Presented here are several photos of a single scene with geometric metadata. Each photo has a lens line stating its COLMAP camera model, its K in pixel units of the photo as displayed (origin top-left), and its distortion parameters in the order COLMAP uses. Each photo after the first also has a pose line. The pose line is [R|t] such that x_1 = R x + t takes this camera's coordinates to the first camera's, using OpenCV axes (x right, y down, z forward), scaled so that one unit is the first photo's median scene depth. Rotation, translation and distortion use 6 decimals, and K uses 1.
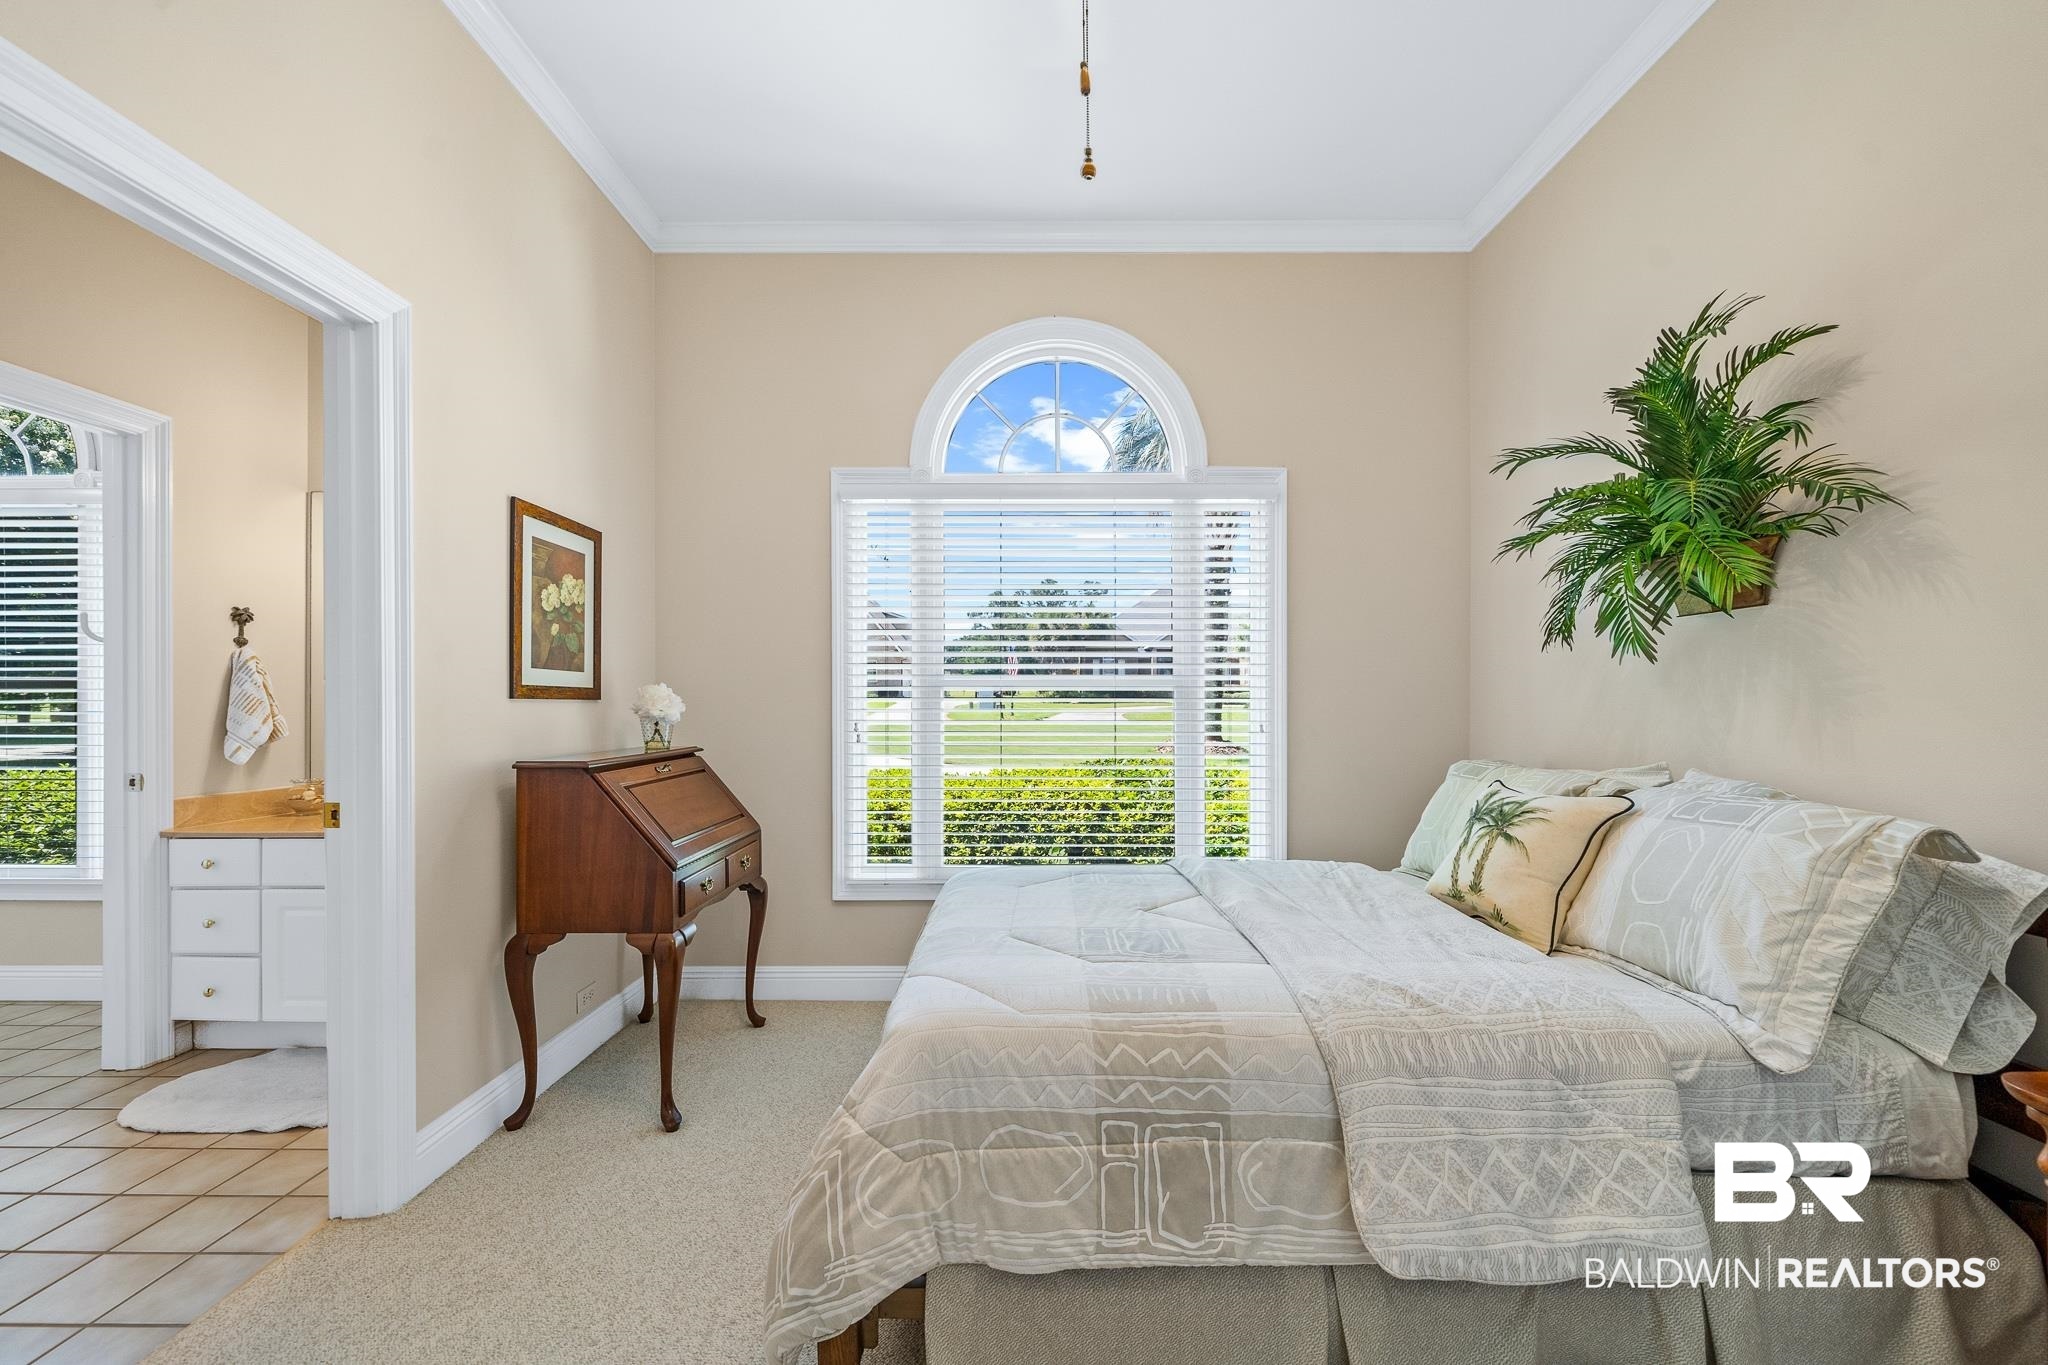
lens RADIAL K [[818.2, 0, 1024.4], [0, 818.2, 702.9], [0, 0, 1]] dist [-0.002022, 0.000375]
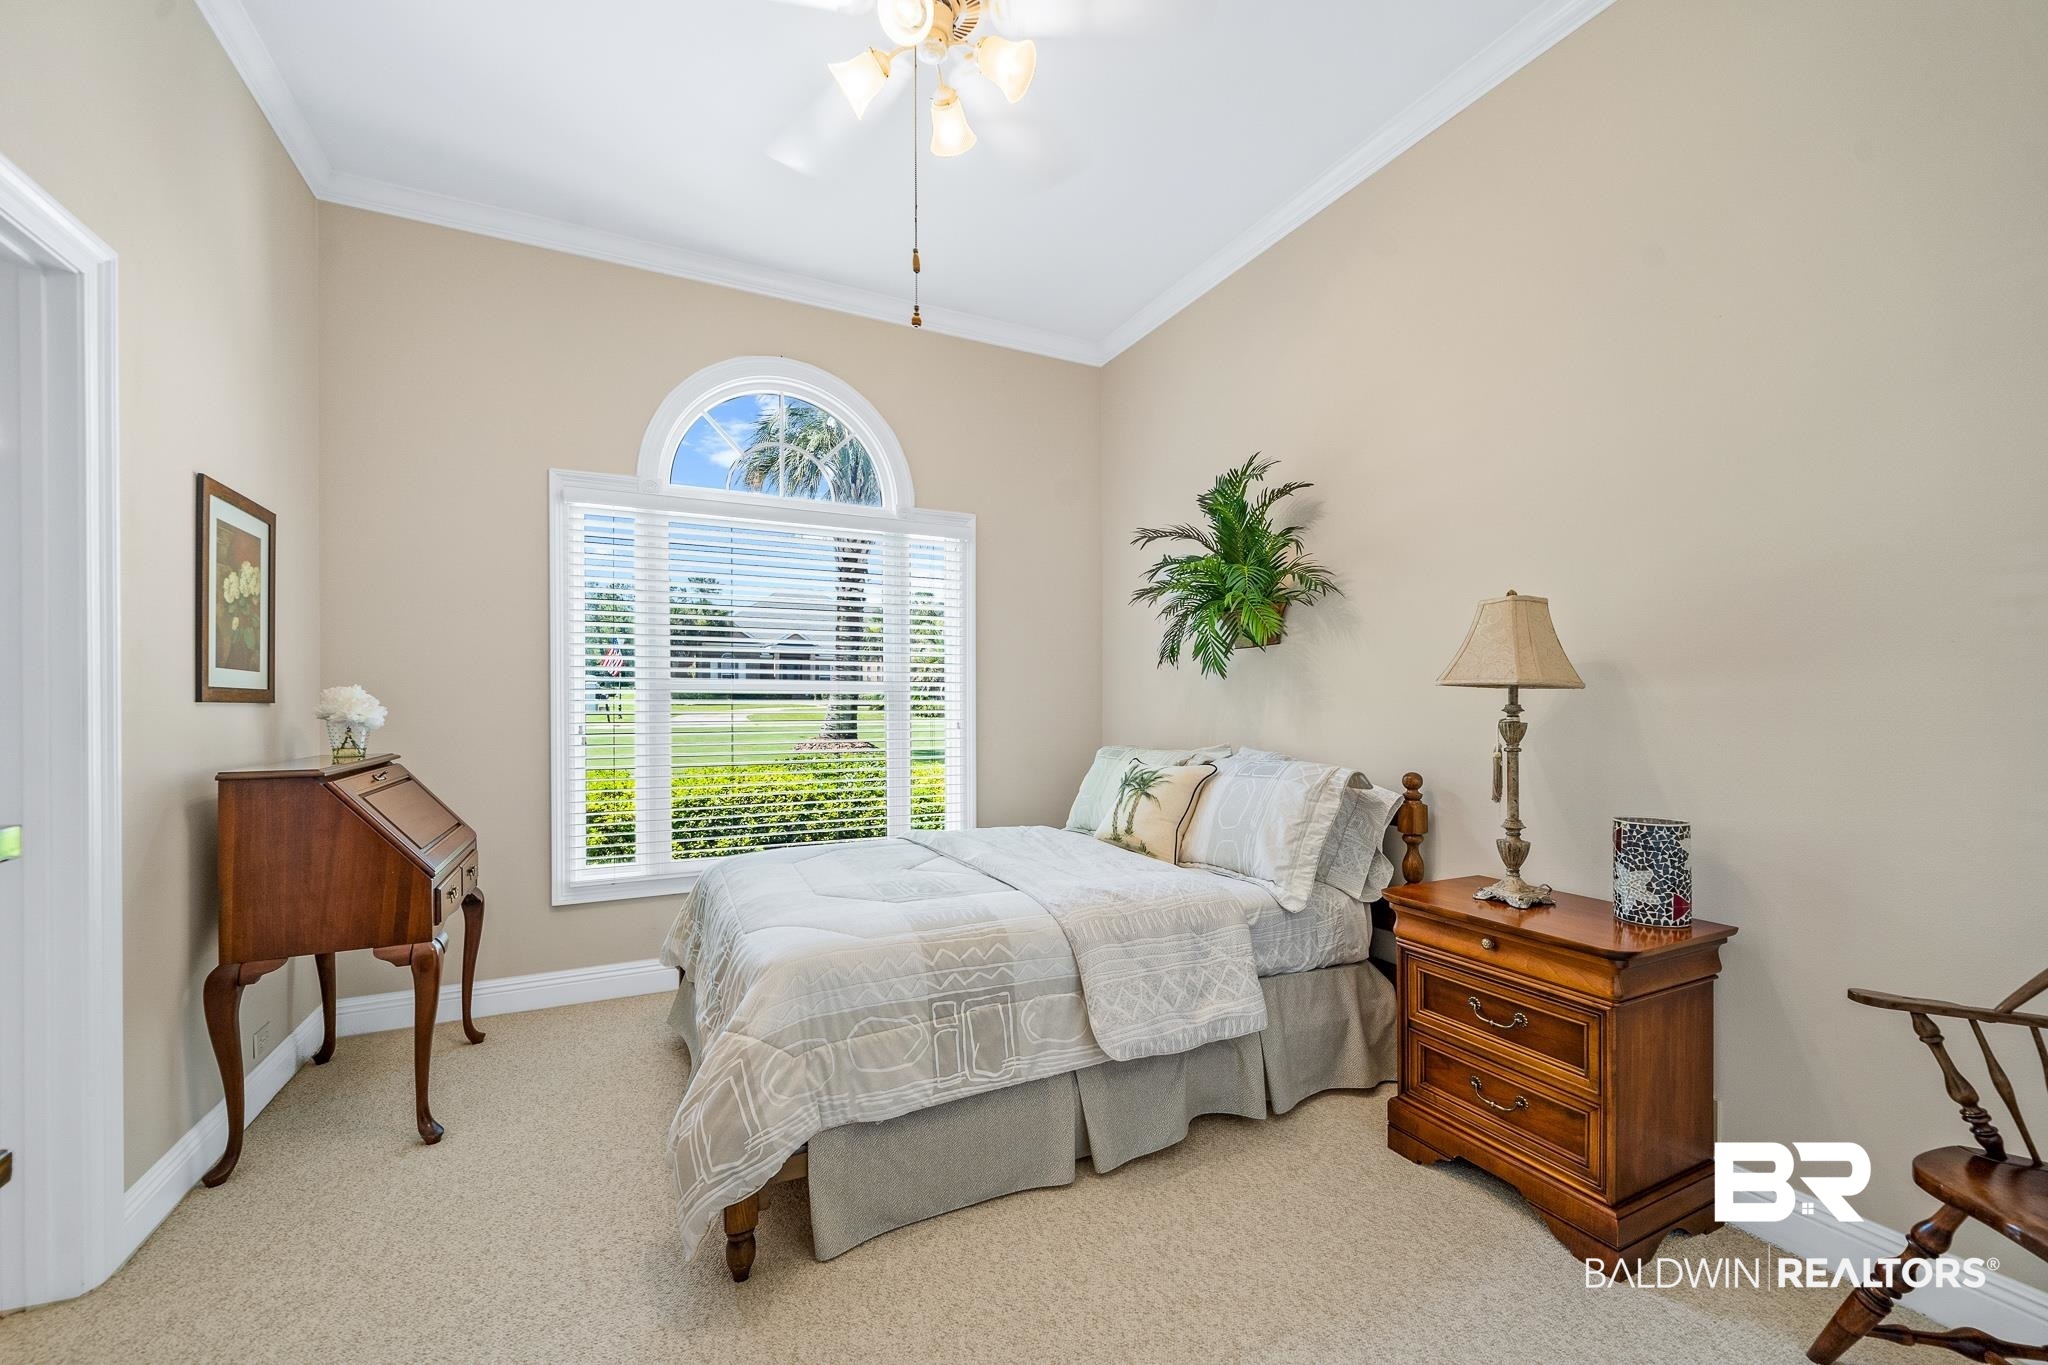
lens RADIAL K [[818.2, 0, 1024.4], [0, 818.2, 702.9], [0, 0, 1]] dist [-0.002022, 0.000375]
pose [[0.894192, -0.001612, 0.447680, -0.303109], [0.002175, 0.999997, -0.000744, -0.002497], [-0.447678, 0.001639, 0.894194, -0.252883]]
